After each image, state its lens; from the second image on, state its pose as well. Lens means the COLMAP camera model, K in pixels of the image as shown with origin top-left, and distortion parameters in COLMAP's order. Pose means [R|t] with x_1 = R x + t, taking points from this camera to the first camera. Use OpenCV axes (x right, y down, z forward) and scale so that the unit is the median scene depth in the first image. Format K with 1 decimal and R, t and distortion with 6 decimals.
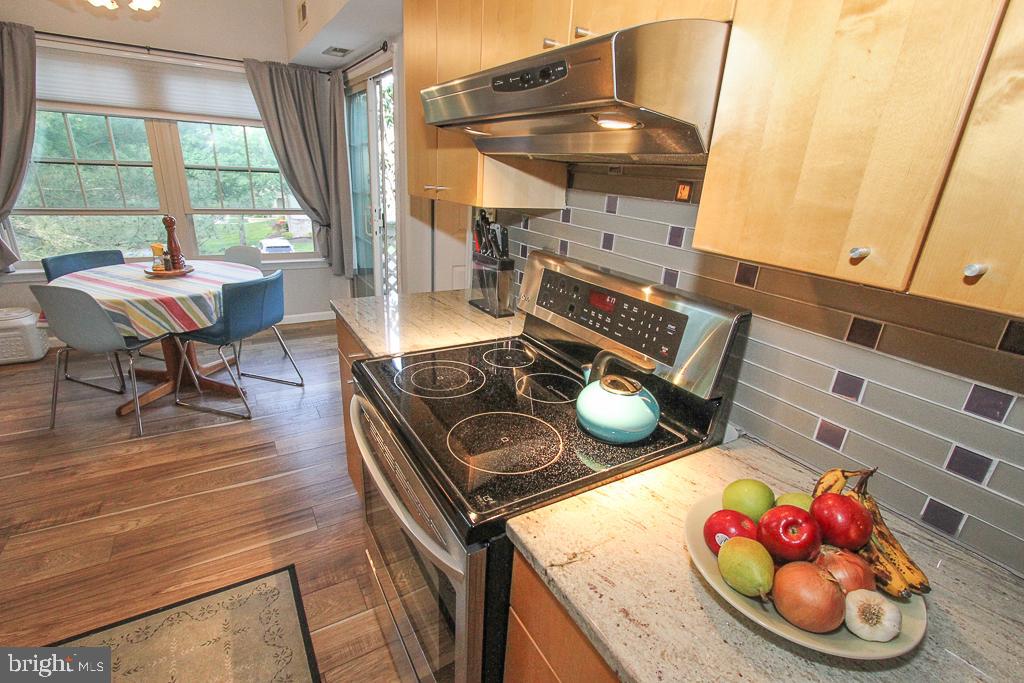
lens RADIAL K [[472.7, 0, 512.4], [0, 472.7, 344.9], [0, 0, 1]] dist [-0.016925, 0.002908]
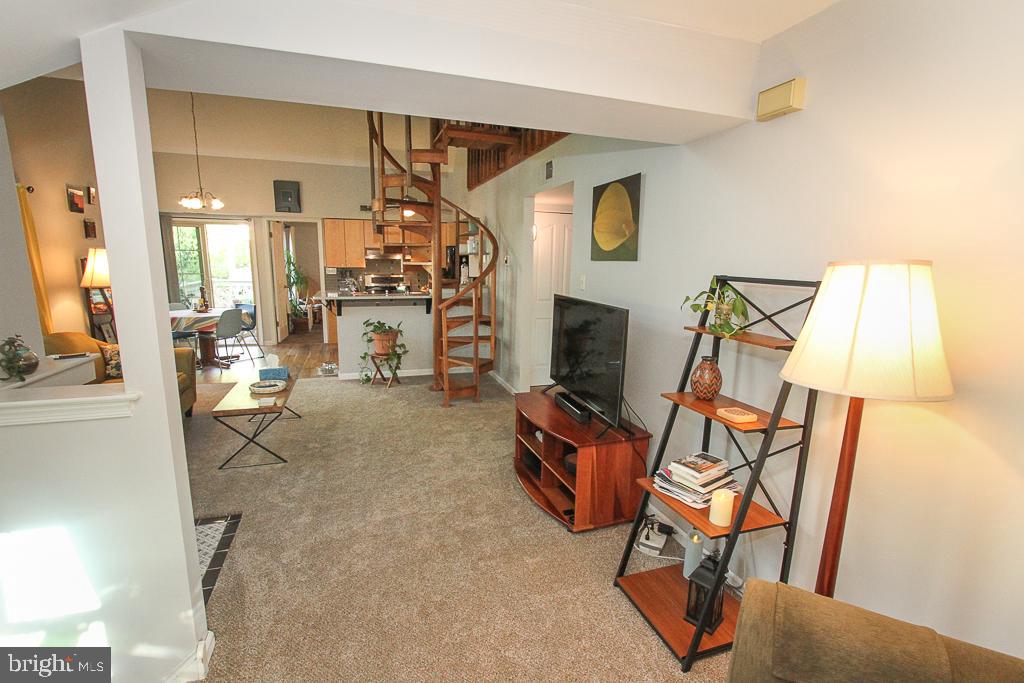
lens RADIAL K [[472.7, 0, 507.8], [0, 472.7, 349.1], [0, 0, 1]] dist [-0.016925, 0.002908]
pose [[0.232373, -0.234122, 0.944028, -4.308127], [0.333976, 0.930789, 0.148630, 0.292877], [-0.913489, 0.280745, 0.294481, -1.615706]]
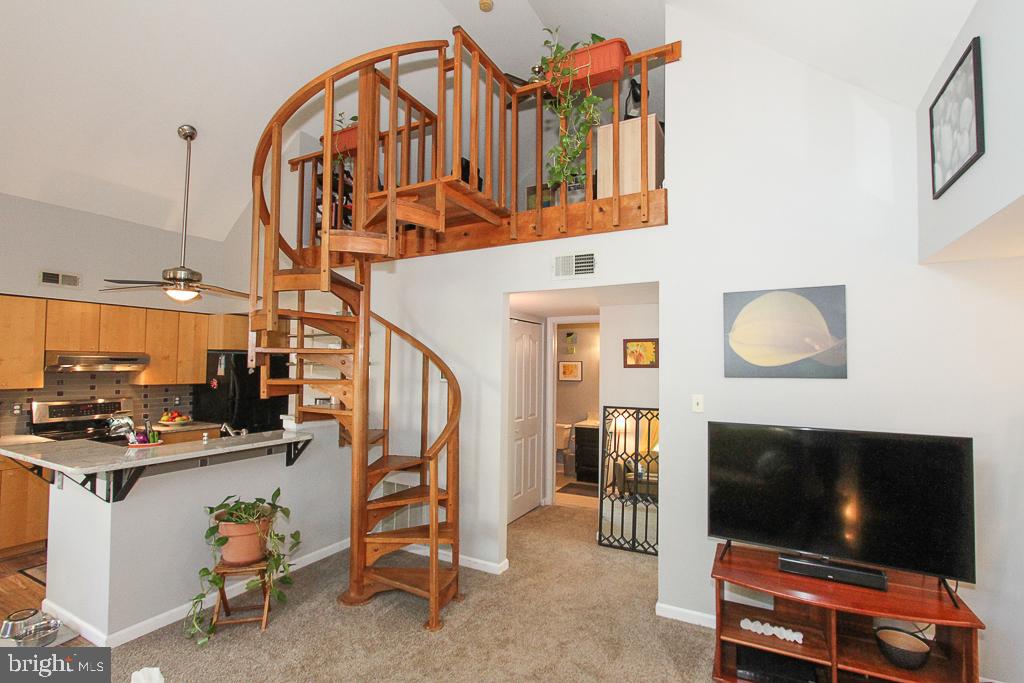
lens RADIAL K [[472.7, 0, 513.5], [0, 472.7, 349.2], [0, 0, 1]] dist [-0.016925, 0.002908]
pose [[-0.508915, -0.033169, 0.860177, -3.298137], [0.263015, 0.945480, 0.192069, -0.247490], [-0.819651, 0.323987, -0.472445, -0.092024]]
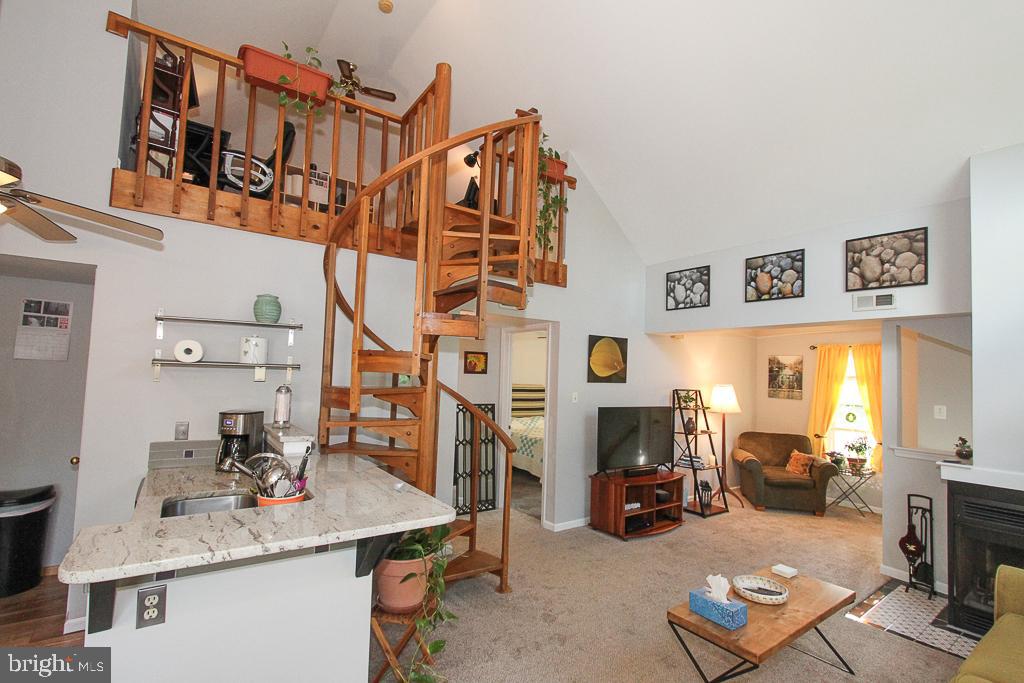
lens RADIAL K [[472.7, 0, 513.3], [0, 472.7, 348.4], [0, 0, 1]] dist [-0.016925, 0.002908]
pose [[-0.992521, -0.097204, -0.073853, -1.555061], [-0.114637, 0.950099, 0.290120, -0.644980], [0.041967, 0.296416, -0.954136, 1.282143]]
